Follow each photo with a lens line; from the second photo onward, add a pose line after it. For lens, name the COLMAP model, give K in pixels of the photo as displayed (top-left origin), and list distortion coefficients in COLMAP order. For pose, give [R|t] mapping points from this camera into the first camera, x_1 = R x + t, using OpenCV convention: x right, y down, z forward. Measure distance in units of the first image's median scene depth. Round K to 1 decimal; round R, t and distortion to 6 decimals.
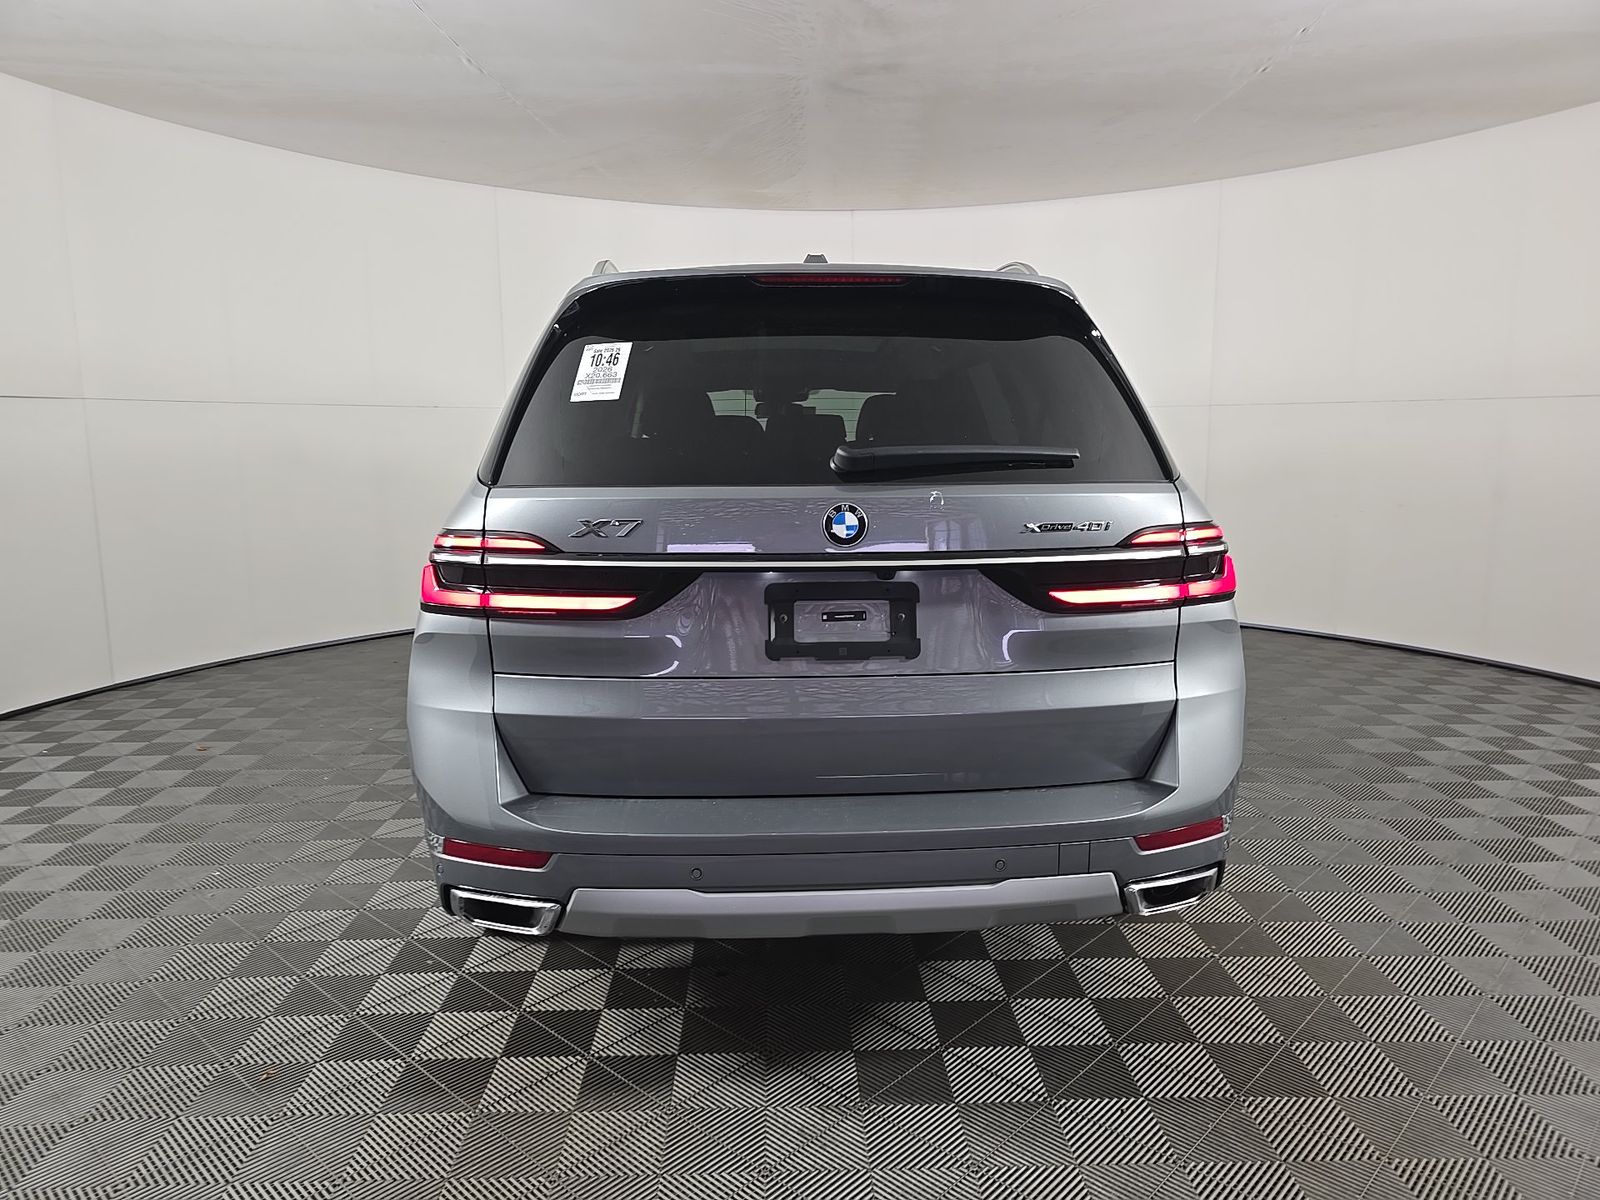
lens RADIAL K [[1120.4, 0, 800.0], [0, 1120.4, 600.0], [0, 0, 1]] dist [-0.000302, -0.002913]
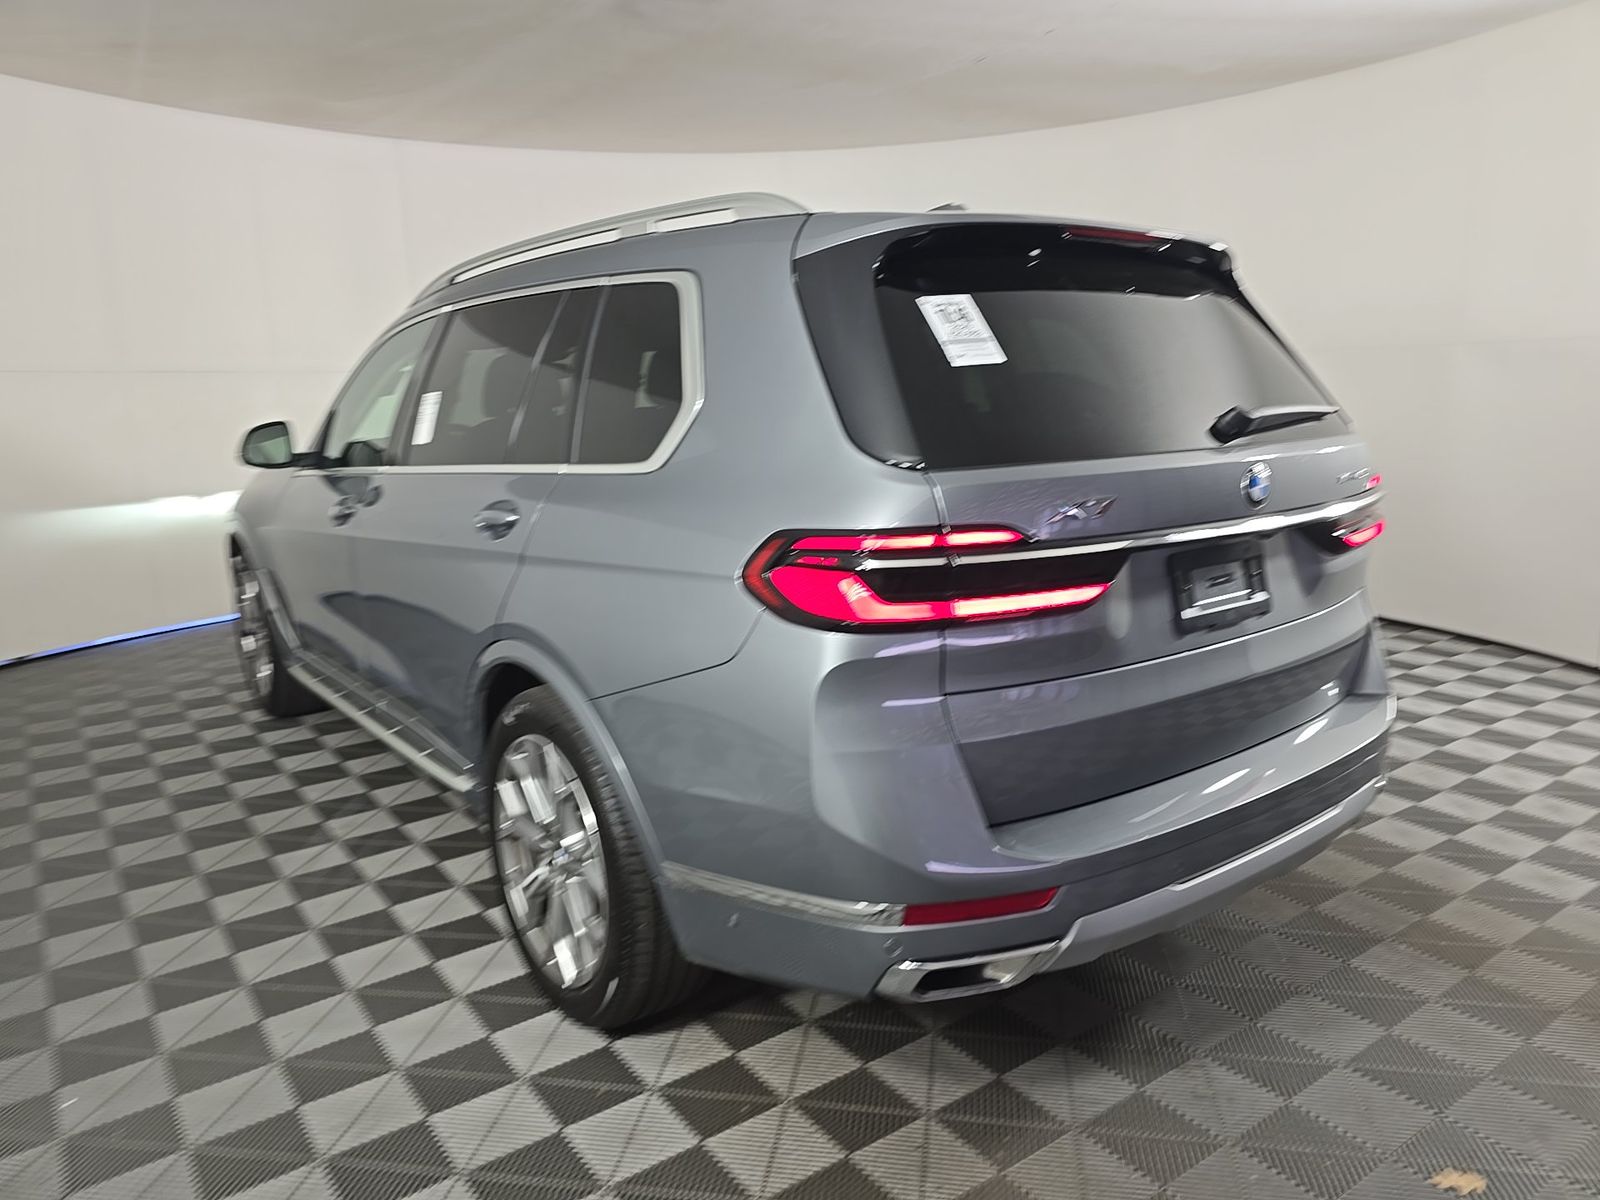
lens RADIAL K [[1120.4, 0, 800.0], [0, 1120.4, 600.0], [0, 0, 1]] dist [-0.000302, -0.002913]
pose [[0.823855, -0.123816, 0.553112, -0.800848], [0.101668, 0.992303, 0.070696, -0.074016], [-0.557608, -0.002010, 0.830102, 0.370920]]
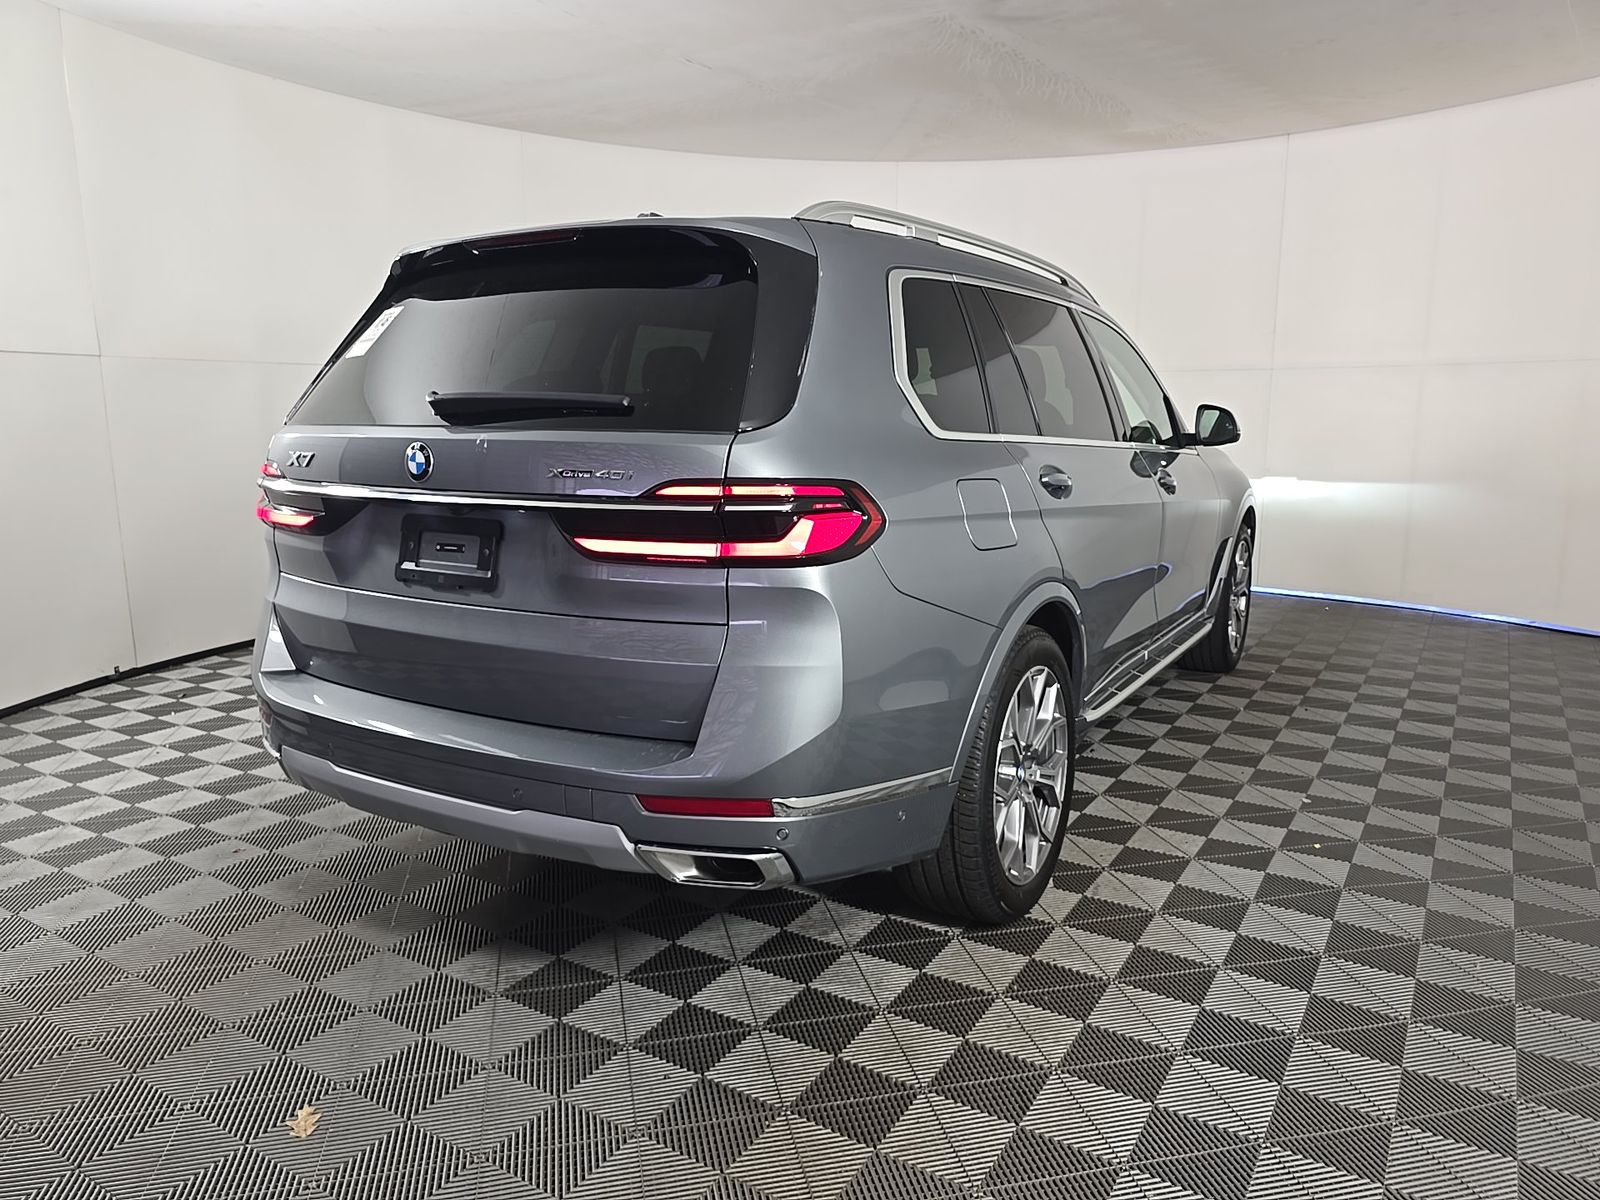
lens RADIAL K [[1120.4, 0, 800.0], [0, 1120.4, 600.0], [0, 0, 1]] dist [-0.000302, -0.002913]
pose [[0.861969, 0.102010, -0.496592, 0.841400], [-0.088765, 0.994783, 0.050272, -0.018934], [0.499129, 0.000747, 0.866527, 0.207464]]
